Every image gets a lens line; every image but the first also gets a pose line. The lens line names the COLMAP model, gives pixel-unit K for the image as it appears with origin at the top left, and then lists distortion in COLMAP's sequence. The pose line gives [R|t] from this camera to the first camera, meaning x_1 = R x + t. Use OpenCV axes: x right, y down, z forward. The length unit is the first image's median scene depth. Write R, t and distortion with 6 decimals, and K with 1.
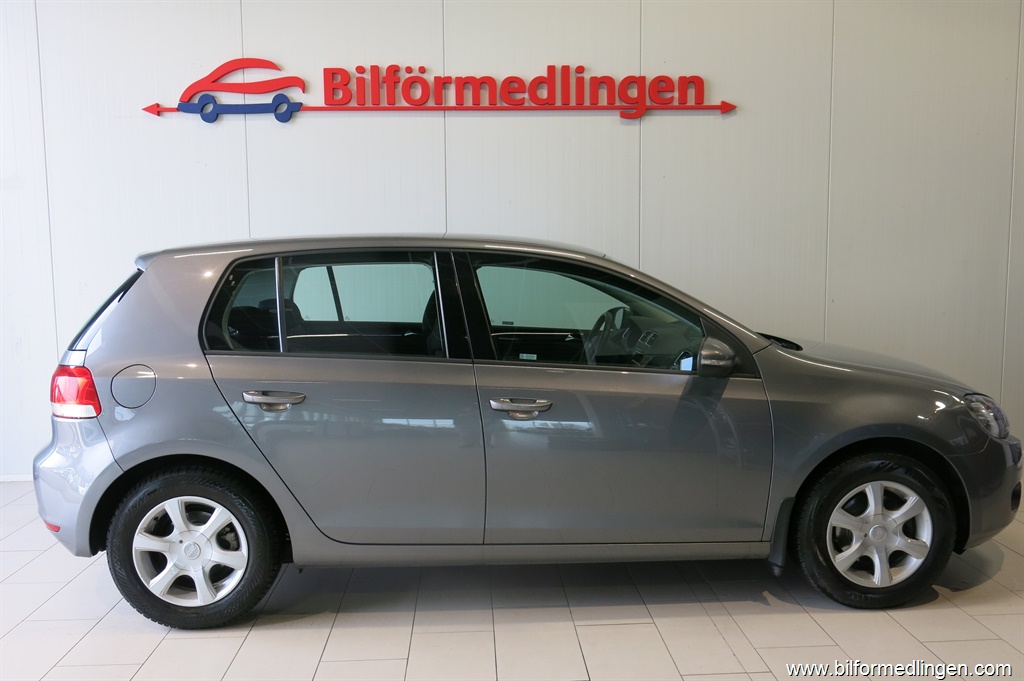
lens RADIAL K [[854.1, 0, 512.0], [0, 854.1, 340.5], [0, 0, 1]] dist [-0.007513, -0.002433]
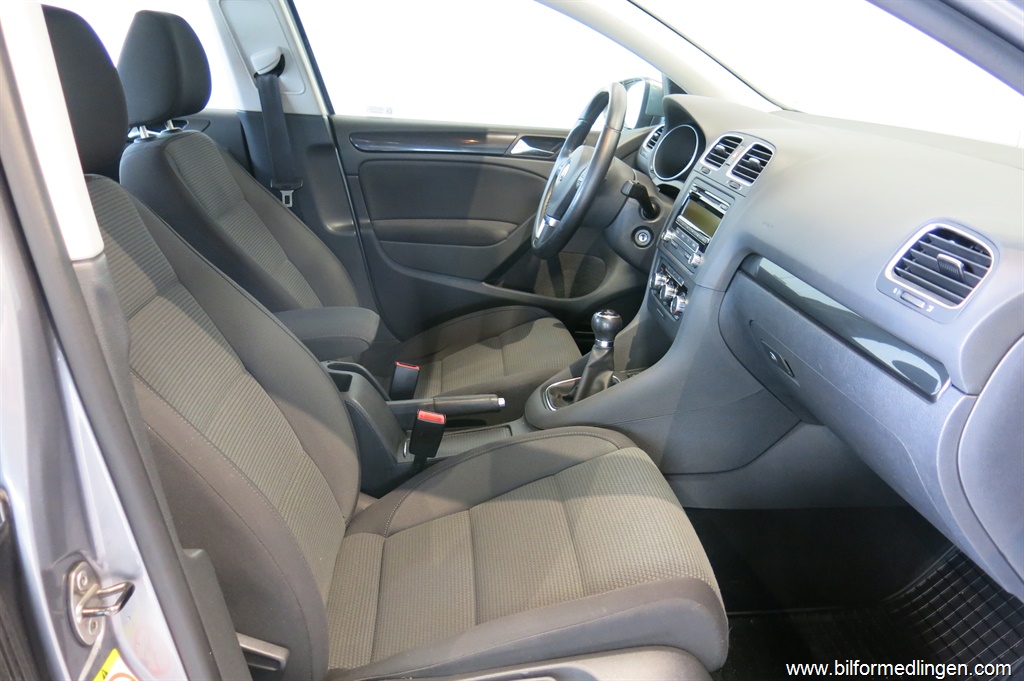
lens RADIAL K [[854.1, 0, 512.0], [0, 854.1, 340.5], [0, 0, 1]] dist [-0.007513, -0.002433]
pose [[0.999317, 0.007421, 0.036192, 0.291965], [-0.015469, 0.973666, 0.227456, -0.039582], [-0.033551, -0.227860, 0.973116, 3.360822]]
